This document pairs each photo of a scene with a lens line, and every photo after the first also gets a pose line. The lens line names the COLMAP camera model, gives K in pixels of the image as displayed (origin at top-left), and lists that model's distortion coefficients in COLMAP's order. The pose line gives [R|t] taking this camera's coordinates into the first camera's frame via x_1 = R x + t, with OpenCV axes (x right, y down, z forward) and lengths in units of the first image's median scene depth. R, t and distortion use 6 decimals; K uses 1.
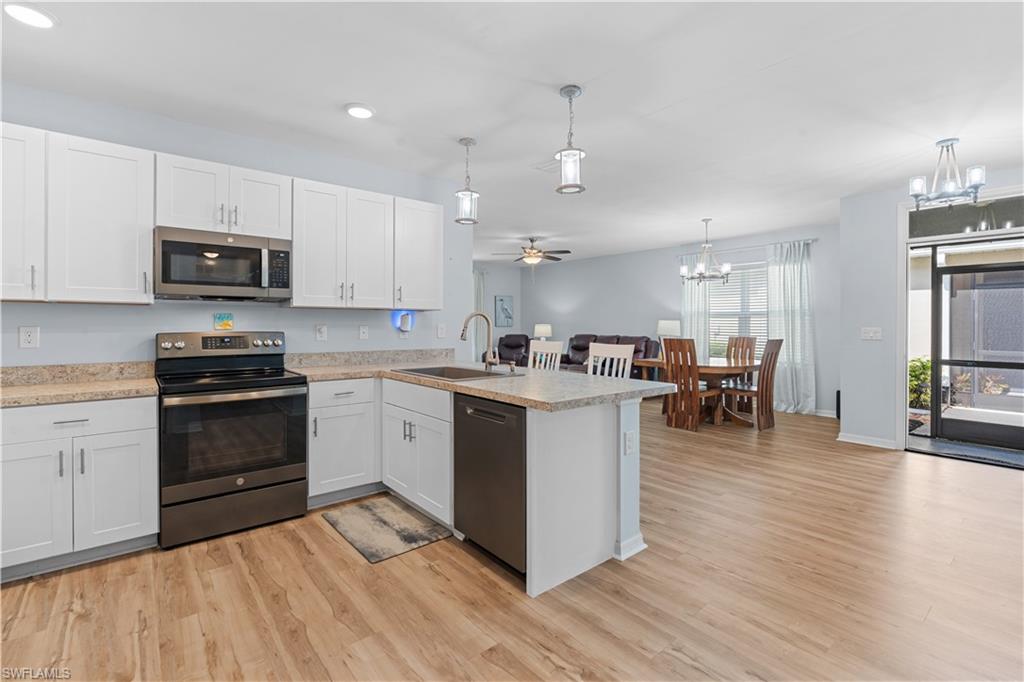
lens RADIAL K [[463.9, 0, 514.5], [0, 463.9, 323.7], [0, 0, 1]] dist [-0.002296, -0.000394]
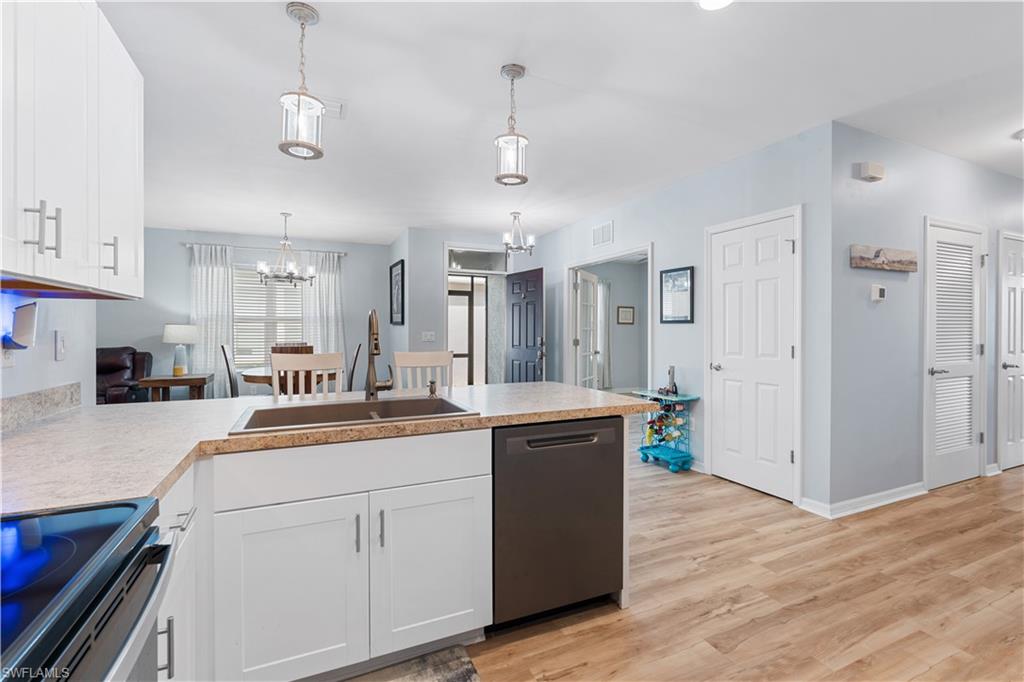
lens RADIAL K [[459.4, 0, 512.3], [0, 459.4, 333.1], [0, 0, 1]] dist [-0.002936, 0.000351]
pose [[0.264920, -0.008086, 0.964237, -0.615812], [0.000630, 0.999966, 0.008212, 0.001654], [-0.964270, -0.001568, 0.264916, 0.629245]]
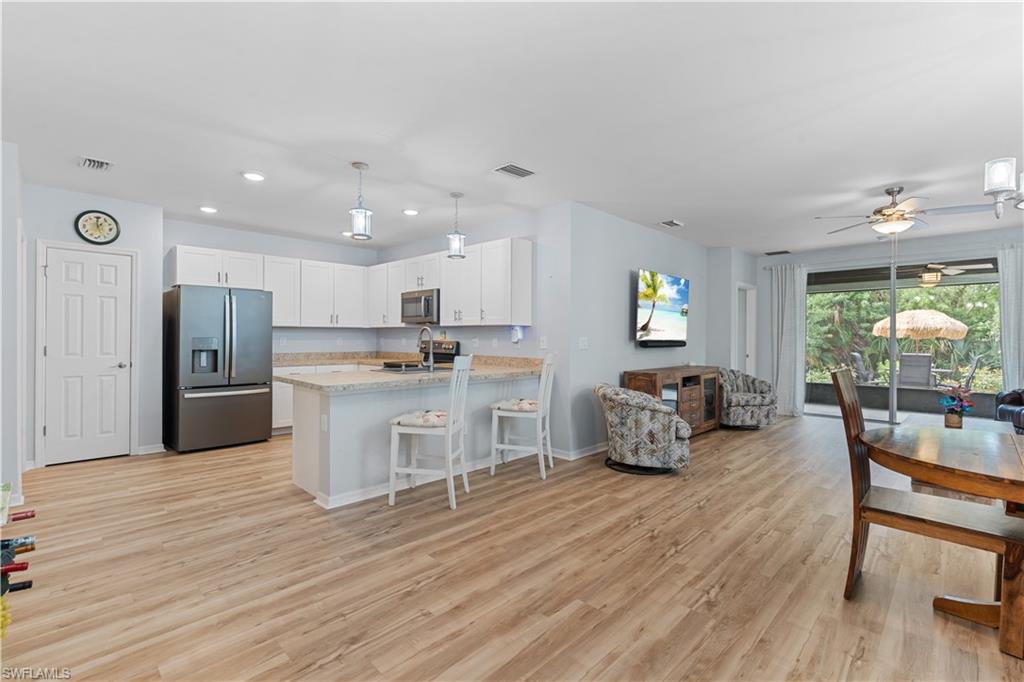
lens RADIAL K [[459.4, 0, 512.3], [0, 459.4, 333.1], [0, 0, 1]] dist [-0.002936, 0.000351]
pose [[0.099594, -0.009946, -0.994978, 1.258260], [-0.004332, 0.999936, -0.010430, 0.005359], [0.995019, 0.005349, 0.099544, 1.085058]]
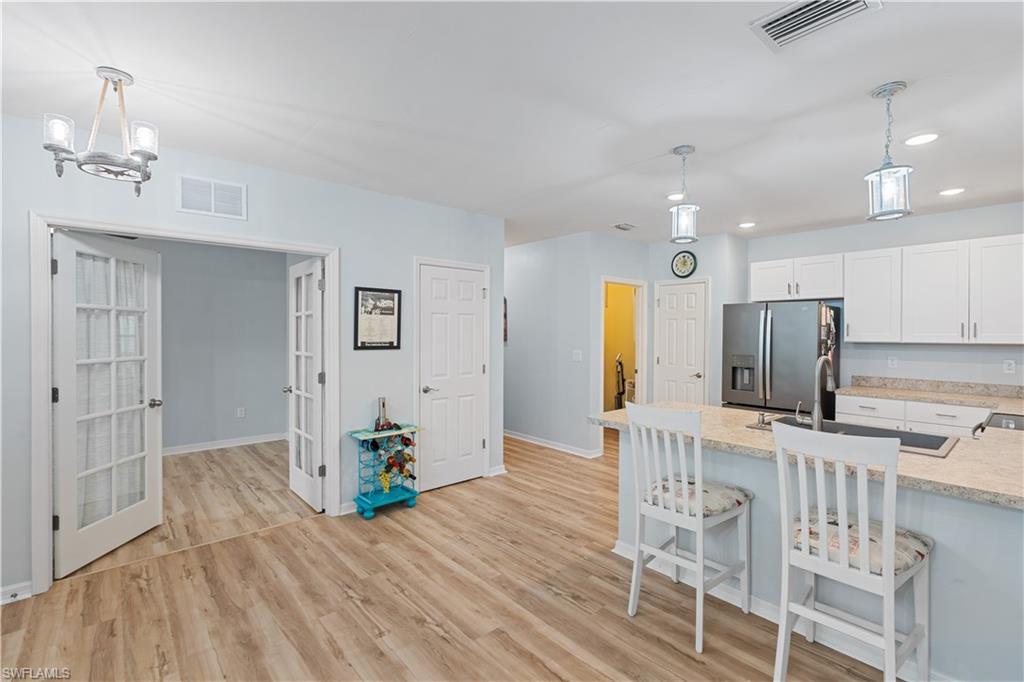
lens RADIAL K [[459.4, 0, 512.3], [0, 459.4, 333.1], [0, 0, 1]] dist [-0.002936, 0.000351]
pose [[-0.999666, -0.006016, -0.025147, 0.452228], [-0.006081, 0.999978, 0.002492, -0.061592], [0.025132, 0.002645, -0.999681, 1.705103]]
